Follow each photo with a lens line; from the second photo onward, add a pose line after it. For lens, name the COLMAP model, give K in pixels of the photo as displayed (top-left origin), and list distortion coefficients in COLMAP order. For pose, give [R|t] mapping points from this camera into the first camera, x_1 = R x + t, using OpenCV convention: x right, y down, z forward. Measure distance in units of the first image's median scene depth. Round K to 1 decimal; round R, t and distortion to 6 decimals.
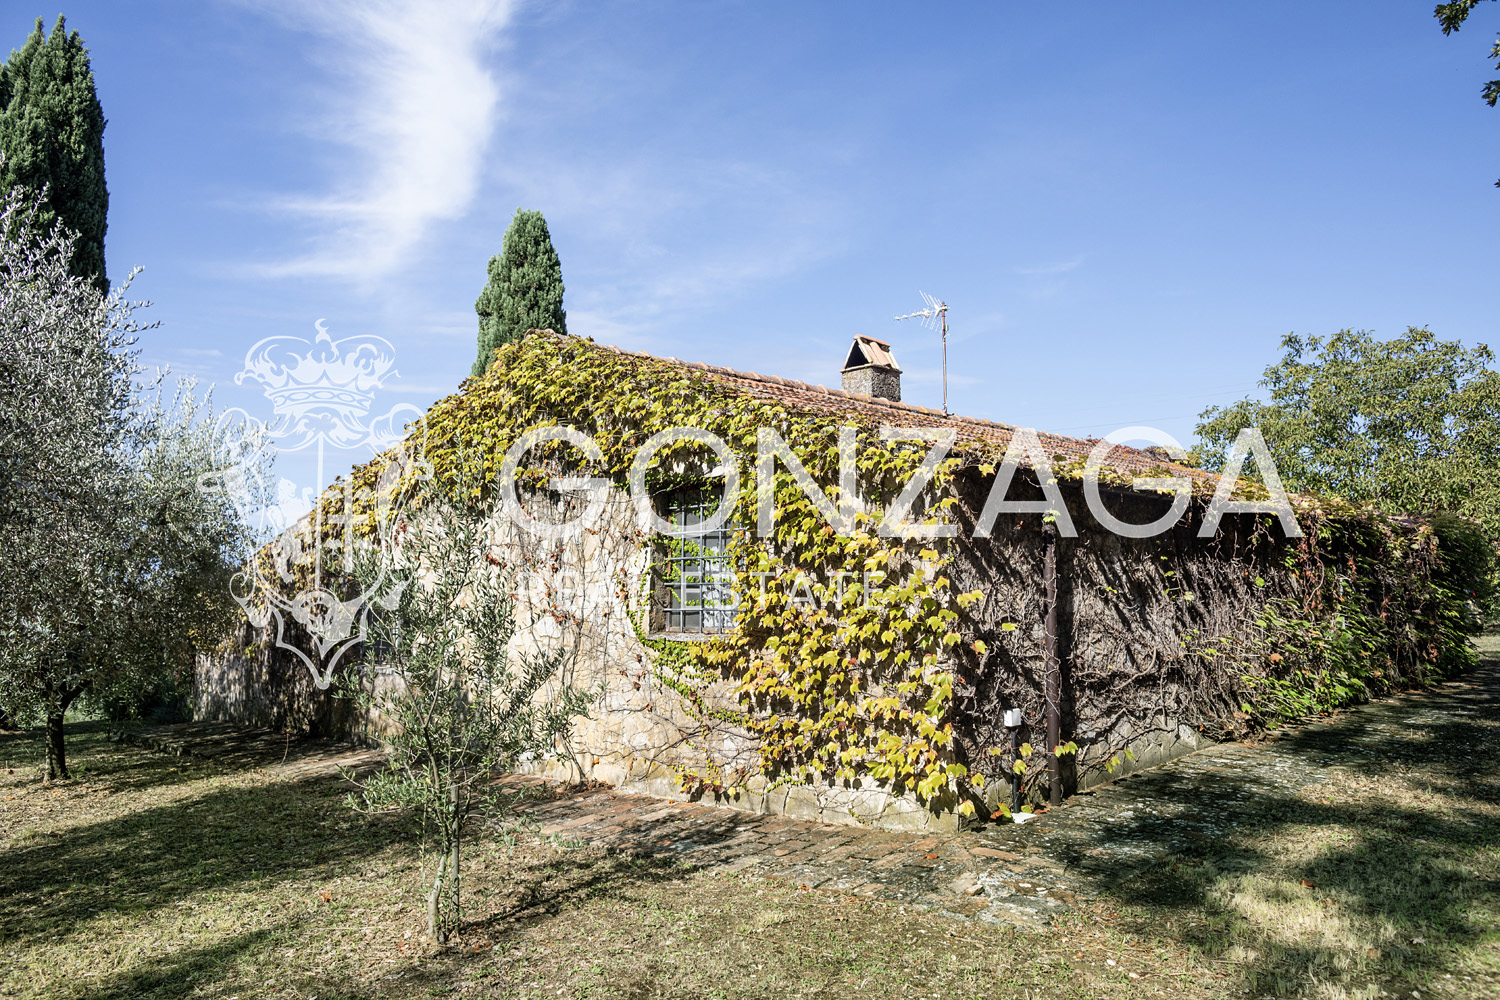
lens RADIAL K [[1025.9, 0, 750.0], [0, 1025.9, 500.0], [0, 0, 1]] dist [-0.052001, 0.055418]
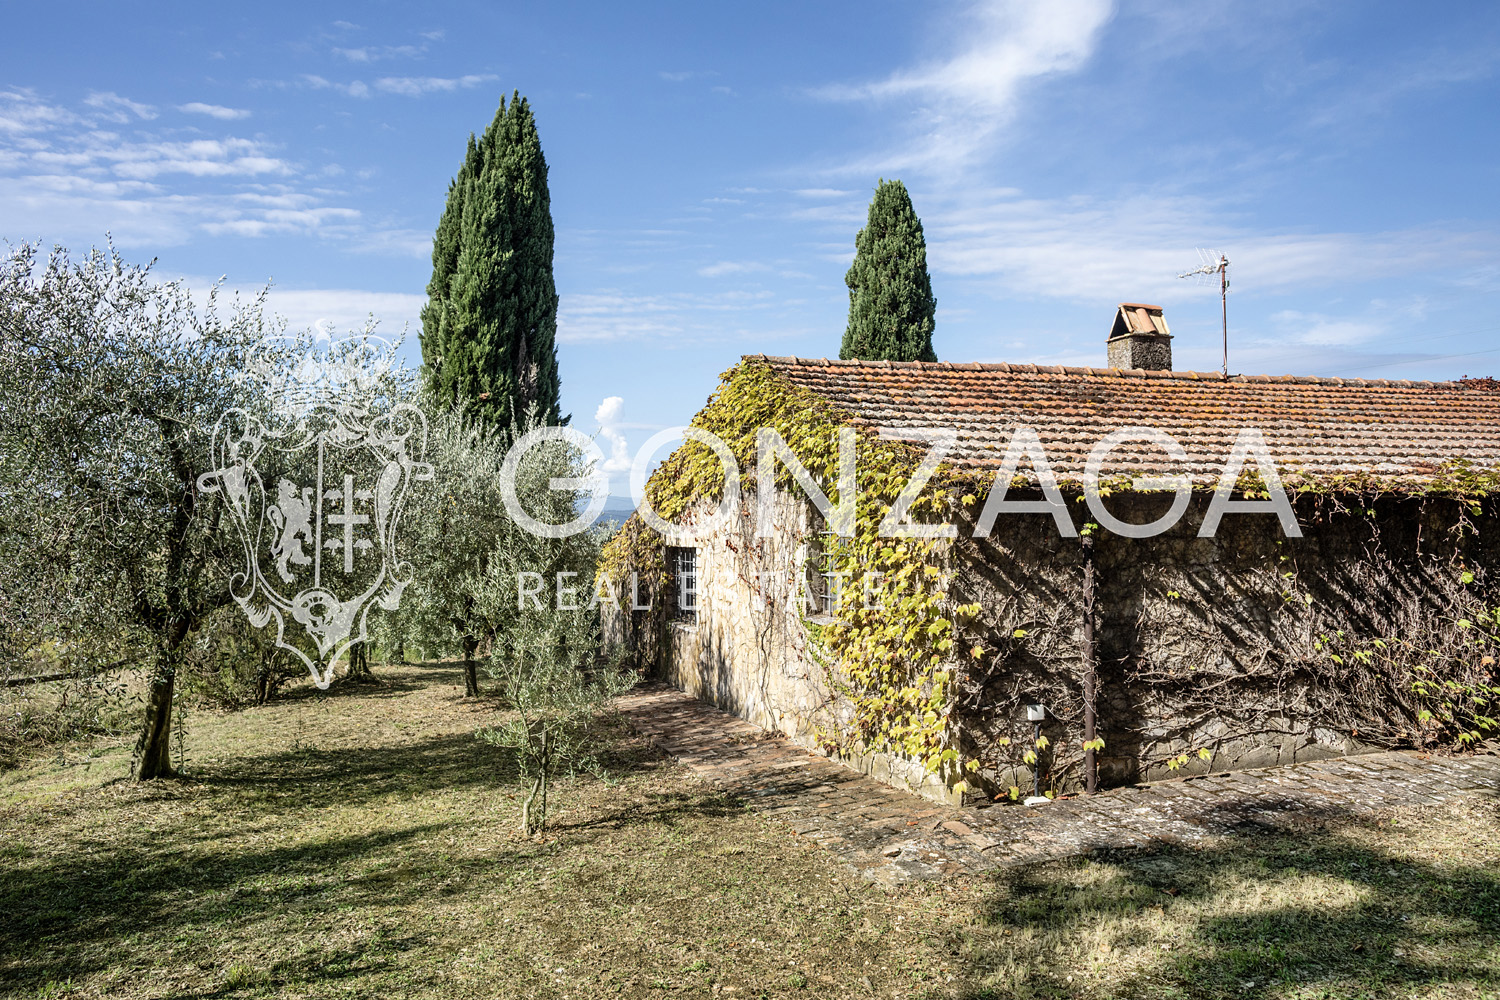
lens RADIAL K [[1052.8, 0, 750.0], [0, 1052.8, 500.0], [0, 0, 1]] dist [-0.022992, 0.001591]
pose [[0.884318, -0.013594, -0.466687, 0.417522], [0.048098, 0.996910, 0.062100, -0.085044], [0.464401, -0.077363, 0.882240, -0.115109]]
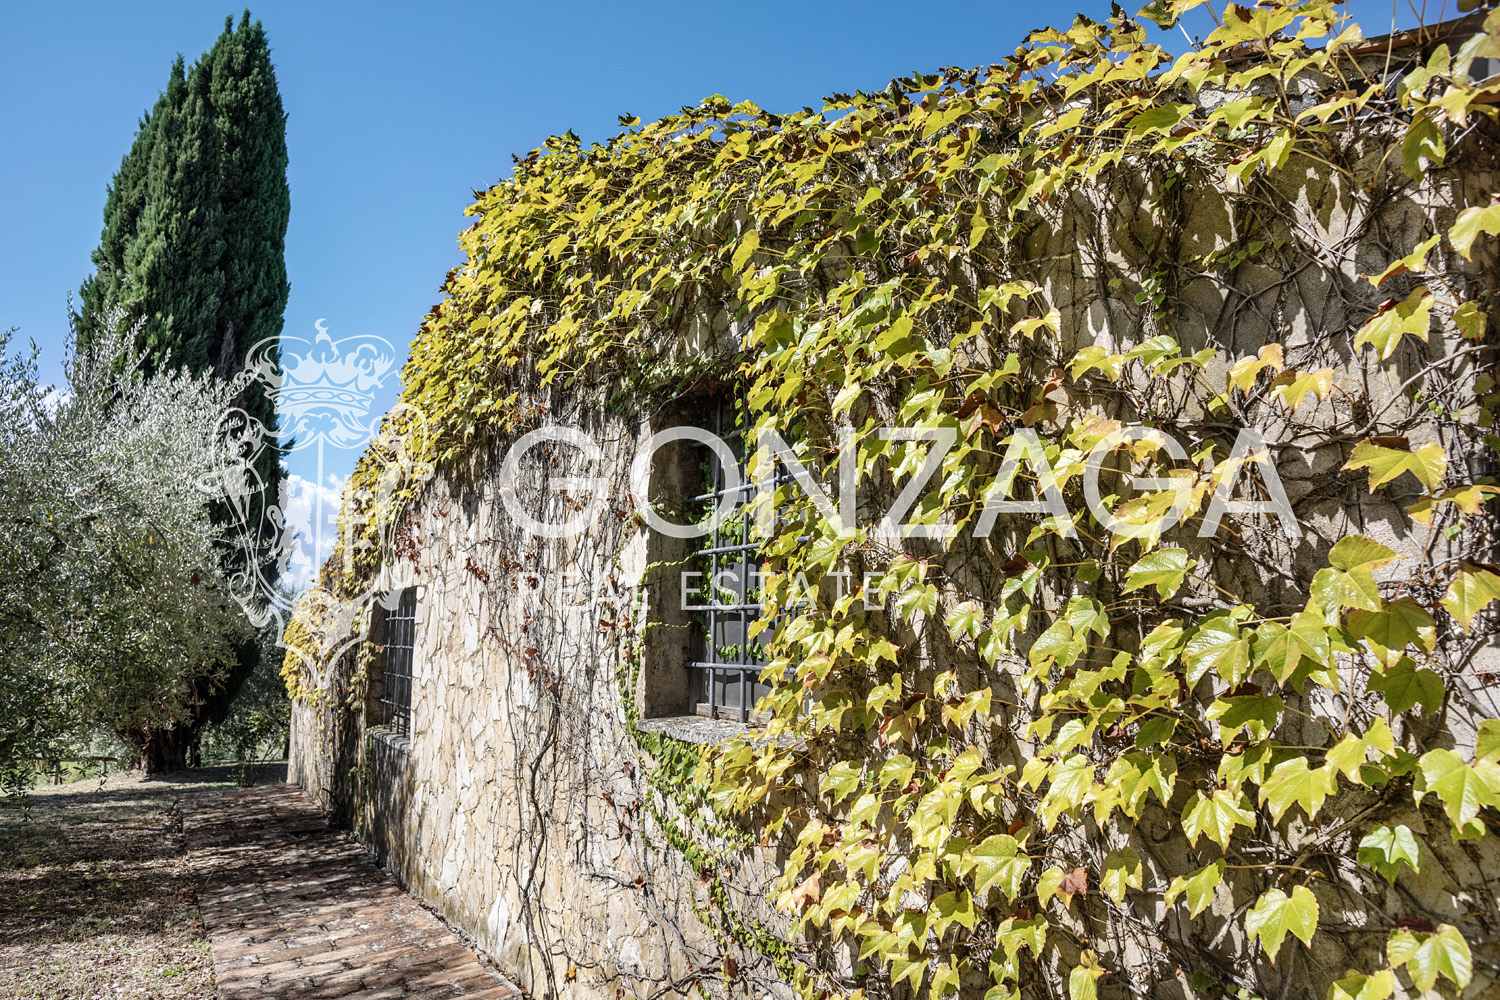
lens RADIAL K [[1025.3, 0, 754.1], [0, 1025.3, 517.7], [0, 0, 1]] dist [-0.045556, 0.000130]
pose [[0.958197, -0.023775, -0.285120, 0.077338], [0.019736, 0.999660, -0.017030, 0.049350], [0.285428, 0.010691, 0.958341, 0.568839]]
